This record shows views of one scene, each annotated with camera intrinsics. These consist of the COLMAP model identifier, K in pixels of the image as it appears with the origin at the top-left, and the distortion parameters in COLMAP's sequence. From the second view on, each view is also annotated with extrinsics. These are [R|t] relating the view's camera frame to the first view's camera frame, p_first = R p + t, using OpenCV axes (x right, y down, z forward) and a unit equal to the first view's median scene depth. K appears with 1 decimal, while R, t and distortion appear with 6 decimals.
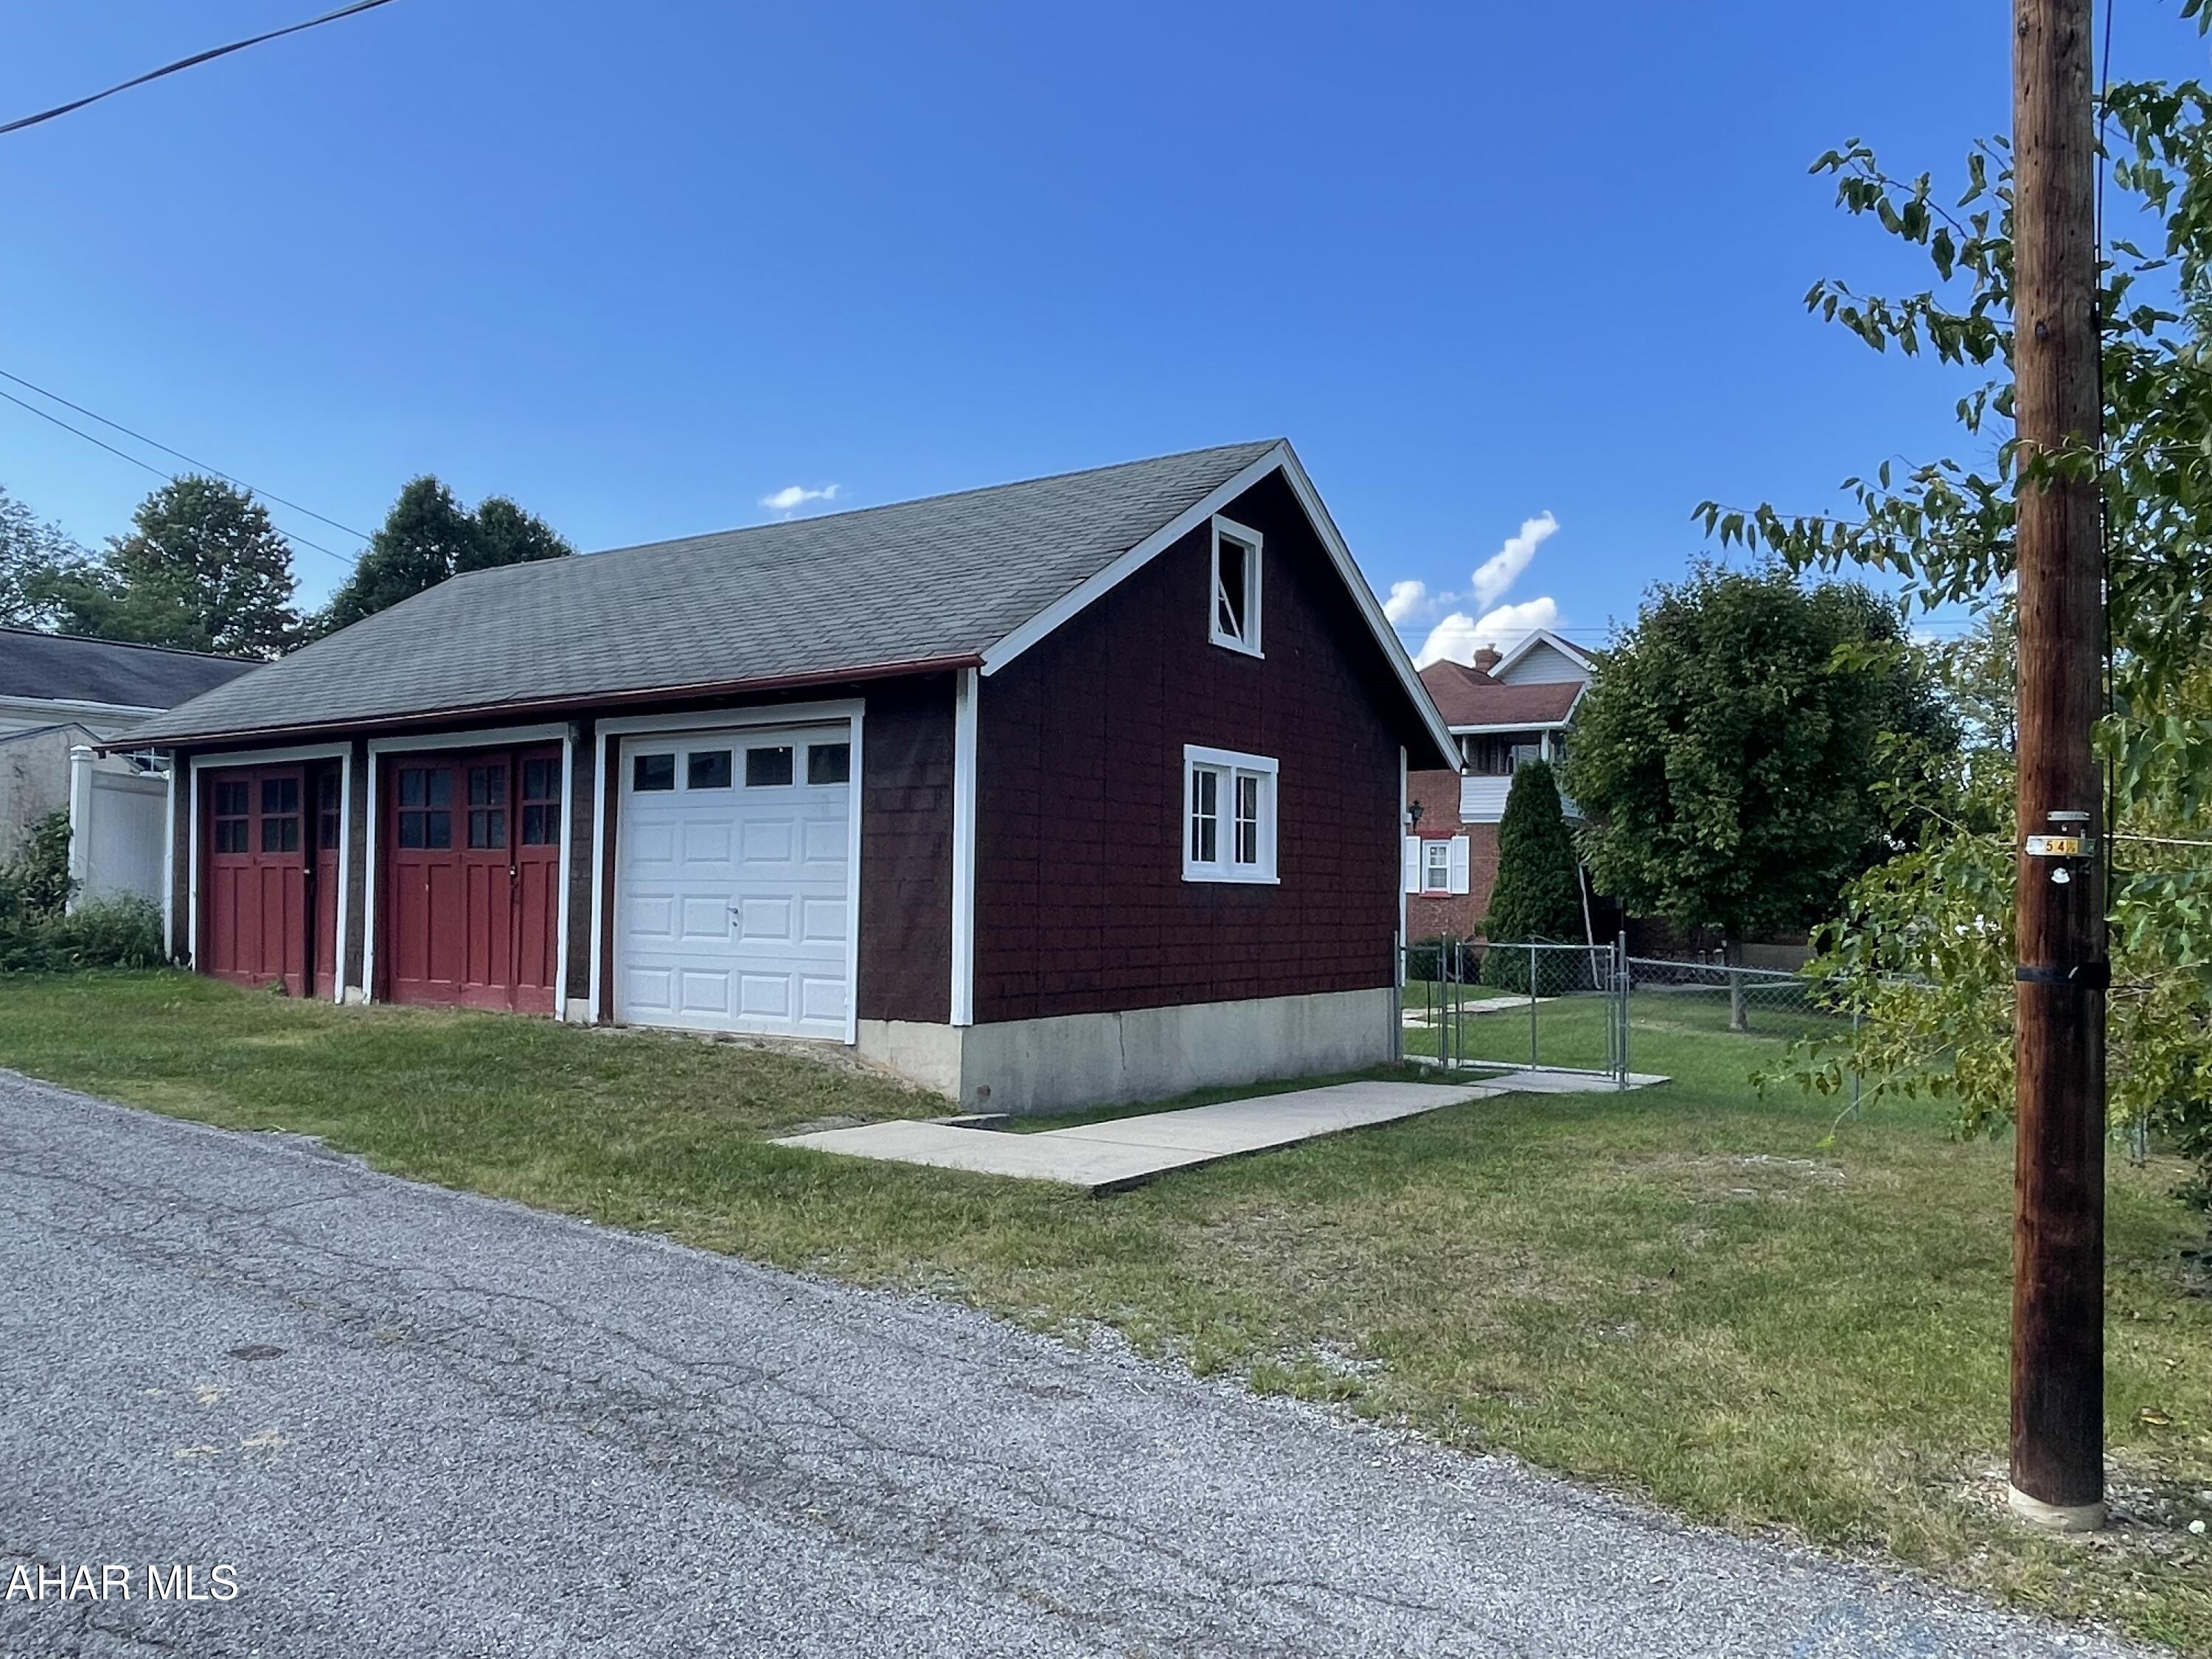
lens RADIAL K [[1543.6, 0, 1101.7], [0, 1543.6, 847.9], [0, 0, 1]] dist [0.012587, 0.000003]
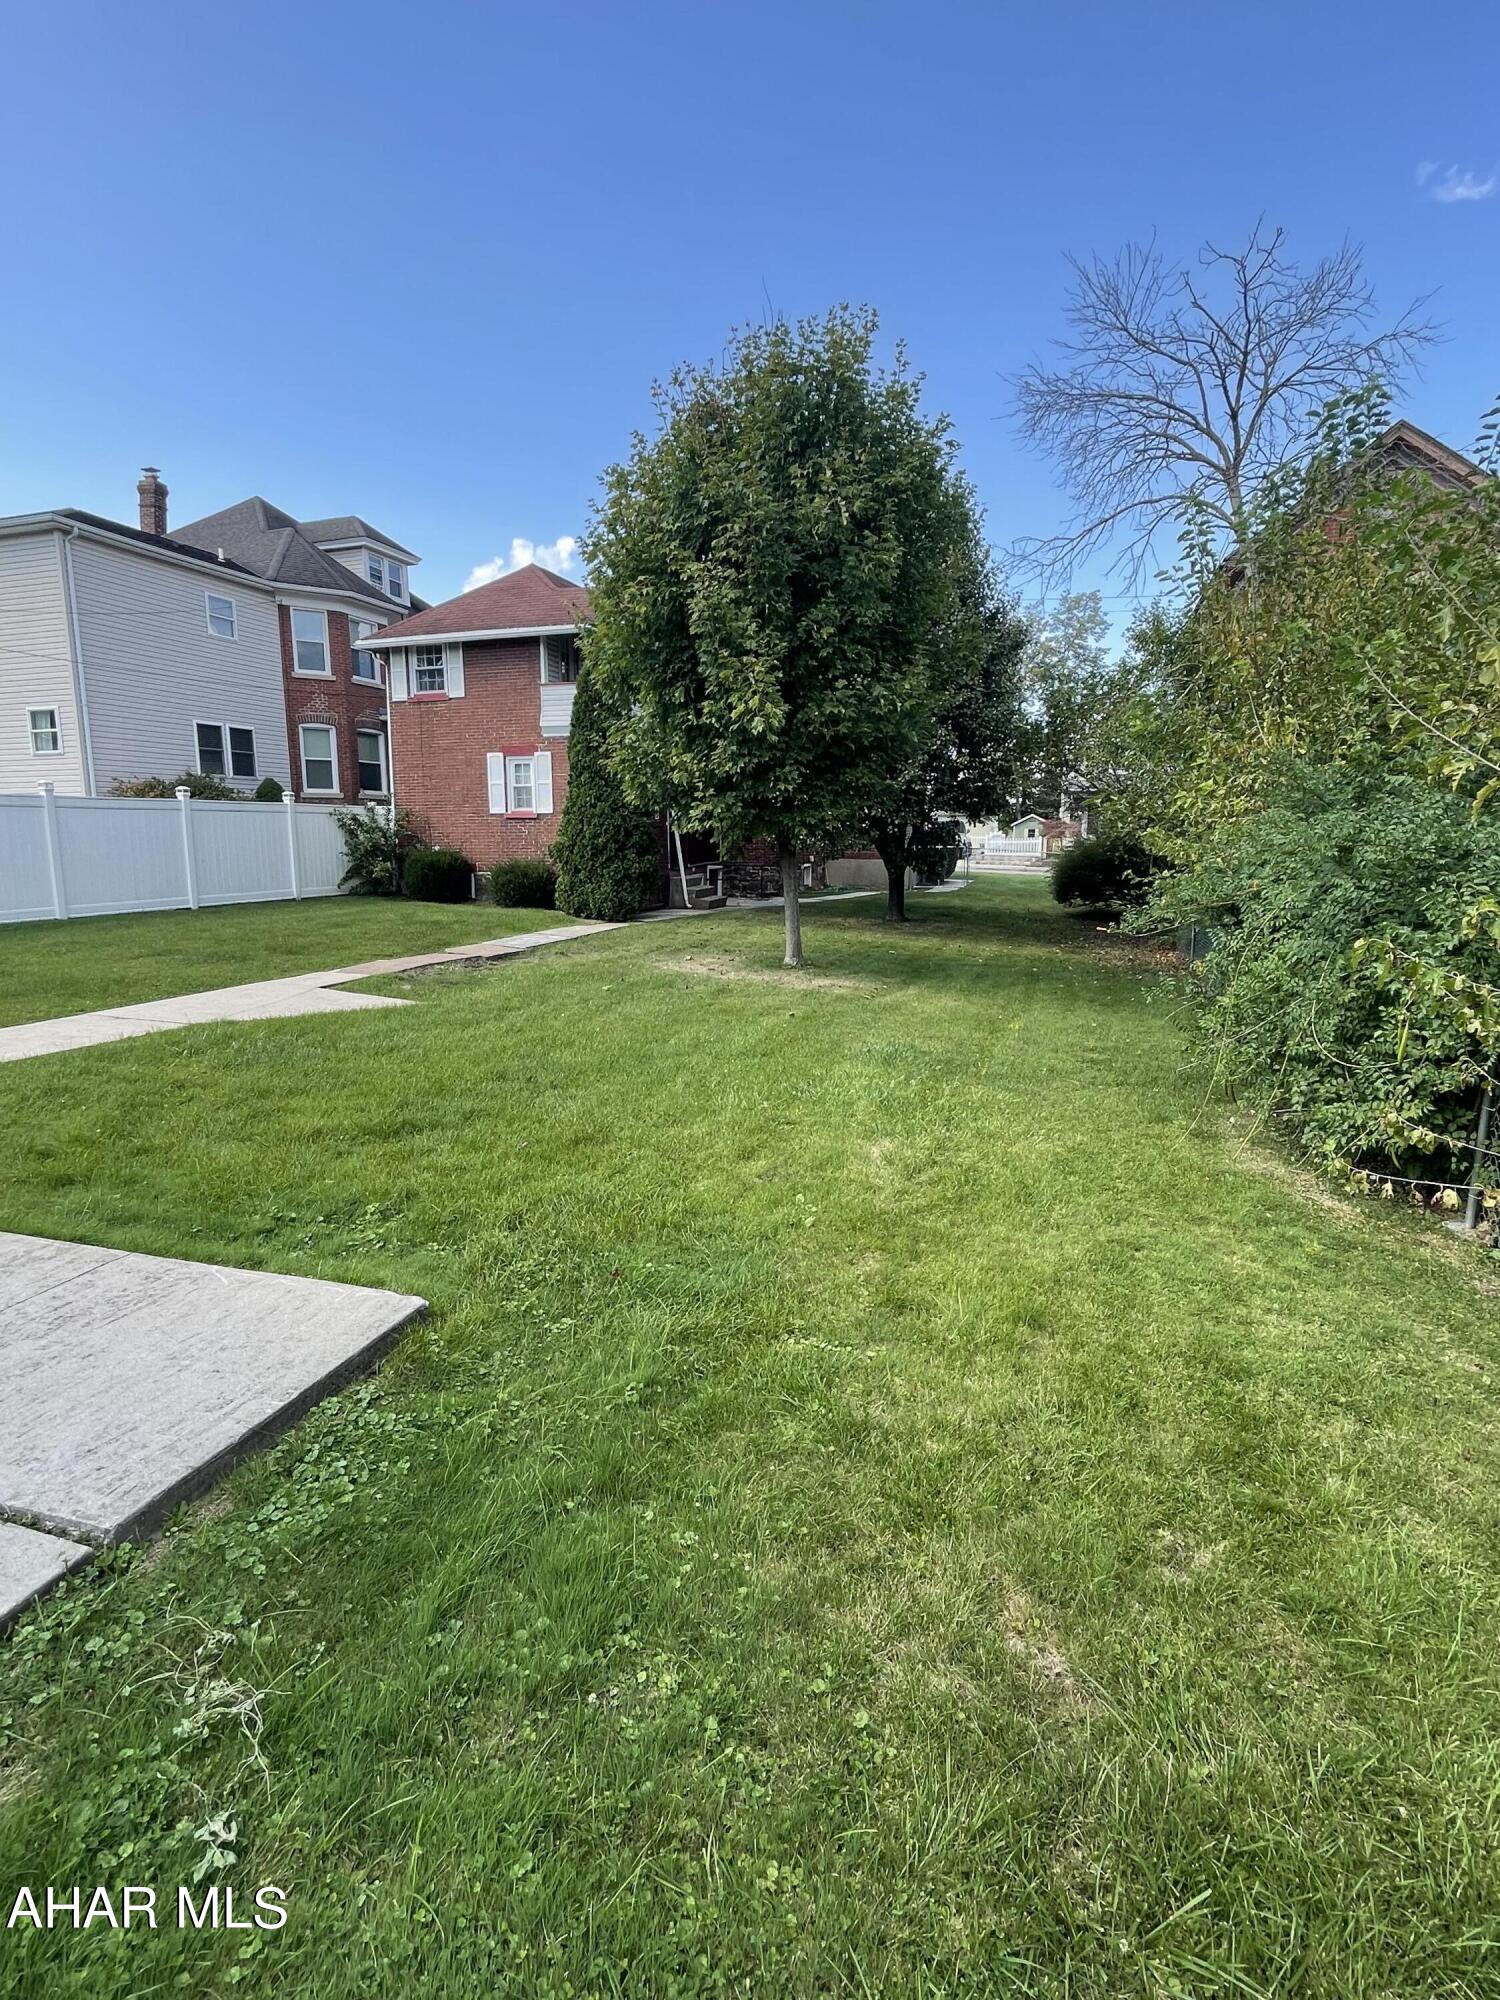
lens RADIAL K [[1007.6, 0, 751.1], [0, 1007.6, 994.9], [0, 0, 1]] dist [-0.002186, -0.000106]
pose [[0.956644, -0.060396, 0.284930, 0.246727], [0.004514, 0.981222, 0.192831, 0.029232], [-0.291226, -0.183184, 0.938952, 0.518382]]
